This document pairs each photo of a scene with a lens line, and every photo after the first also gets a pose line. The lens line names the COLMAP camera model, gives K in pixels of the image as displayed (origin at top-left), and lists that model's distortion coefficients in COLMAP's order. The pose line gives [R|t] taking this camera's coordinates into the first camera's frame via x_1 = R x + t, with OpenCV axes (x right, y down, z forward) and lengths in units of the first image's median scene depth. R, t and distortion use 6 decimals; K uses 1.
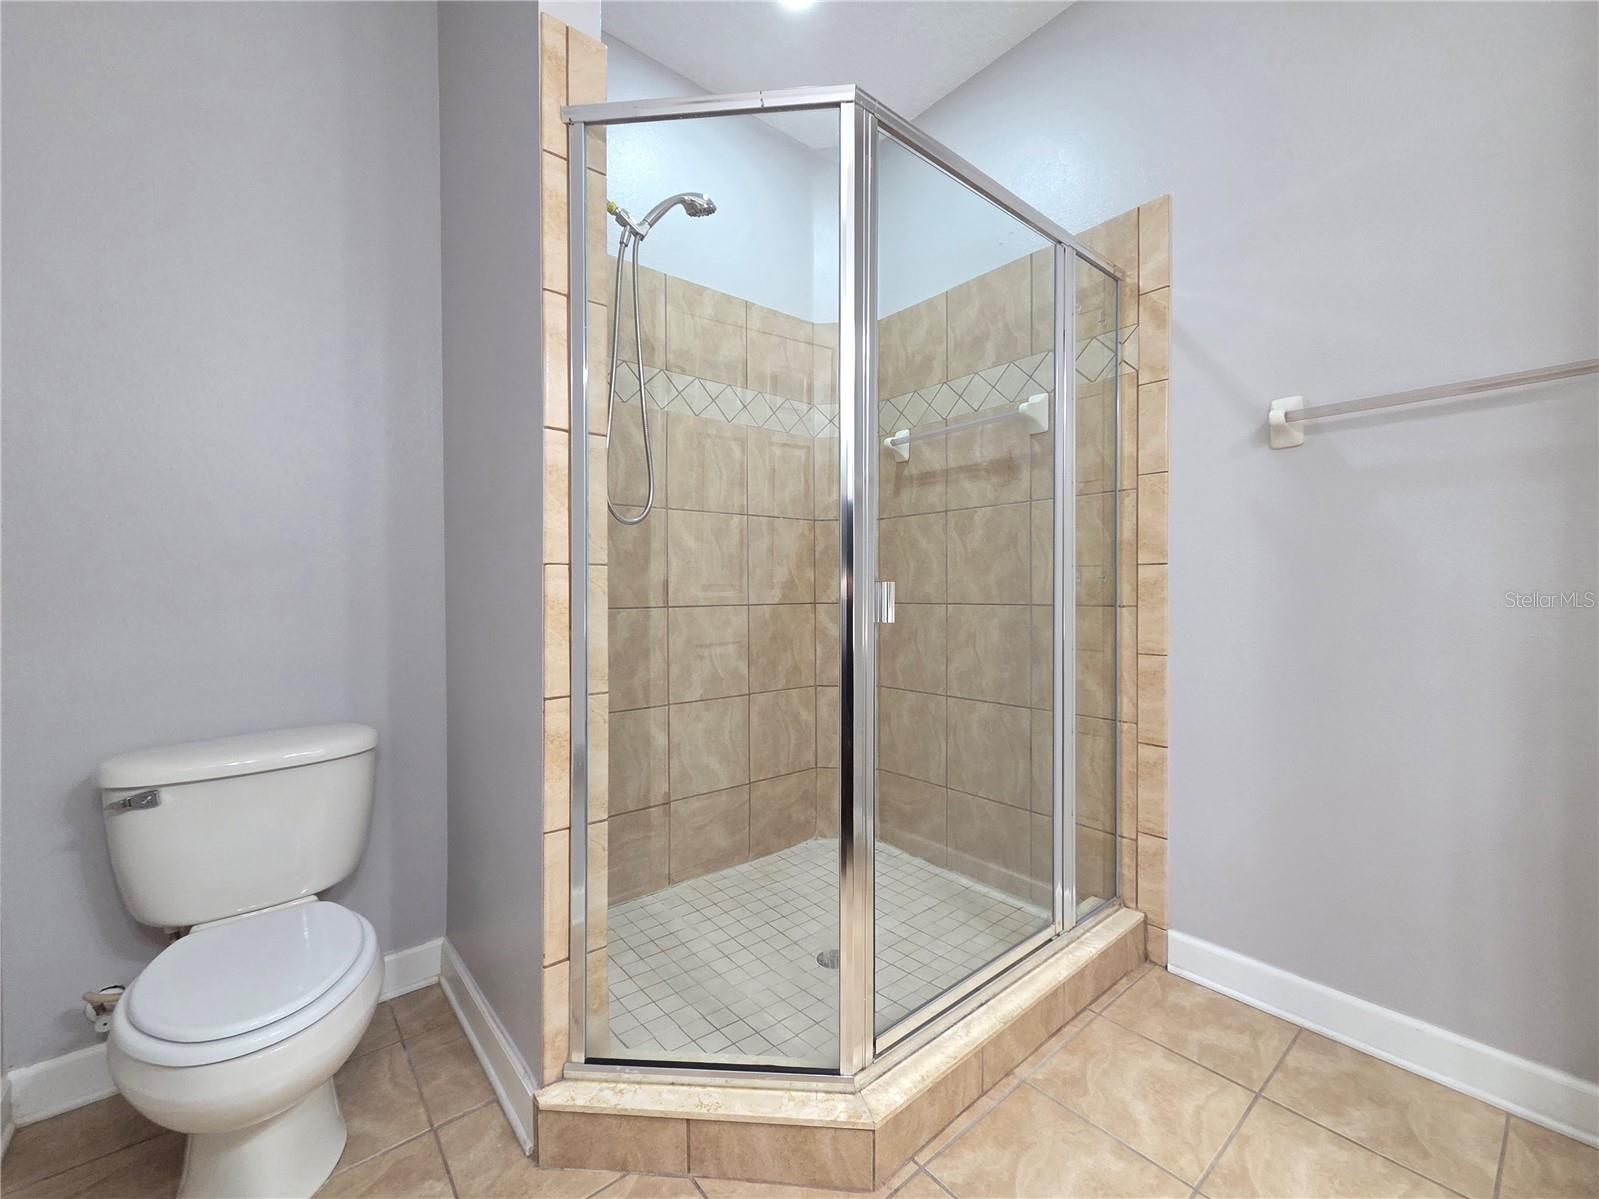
lens RADIAL K [[656.9, 0, 792.8], [0, 656.9, 597.3], [0, 0, 1]] dist [0.003040, -0.000765]
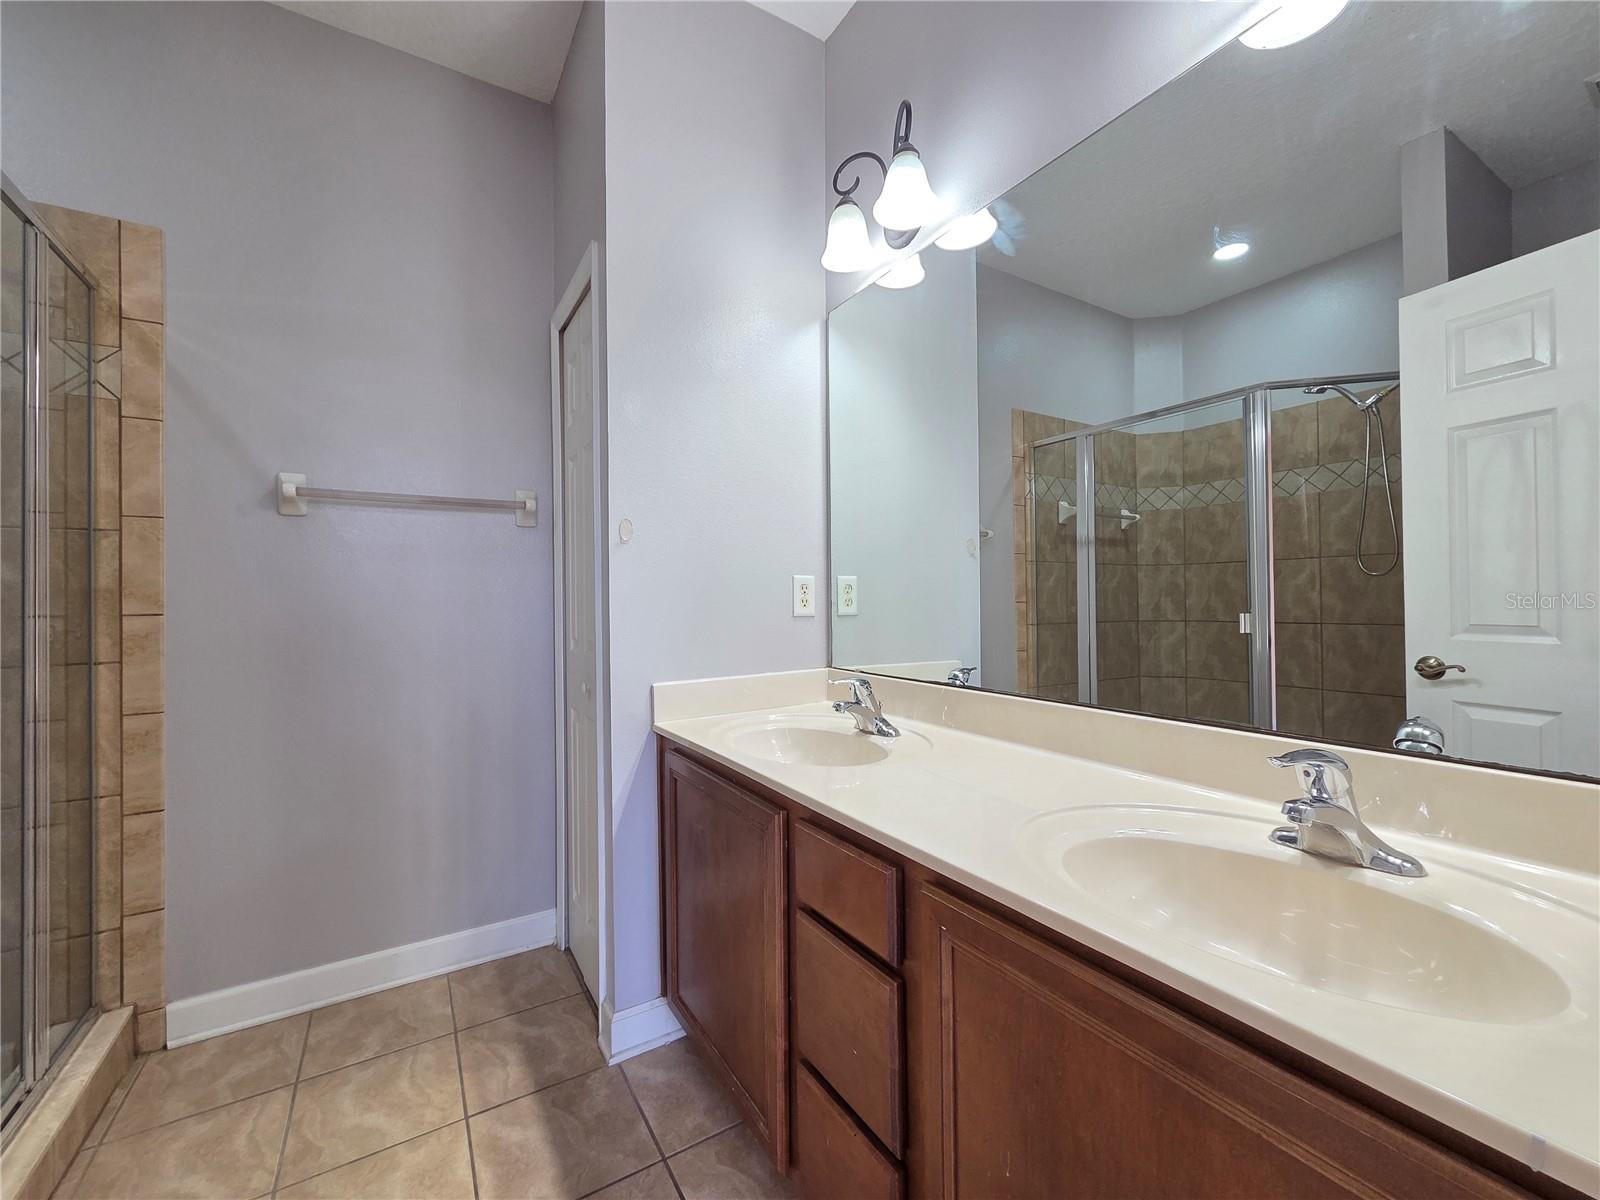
lens RADIAL K [[657.3, 0, 802.5], [0, 657.3, 594.7], [0, 0, 1]] dist [0.003040, -0.000765]
pose [[0.131238, 0.011216, 0.991287, -0.247040], [0.025216, 0.999575, -0.014648, -0.042460], [-0.991030, 0.026919, 0.130900, -0.035277]]
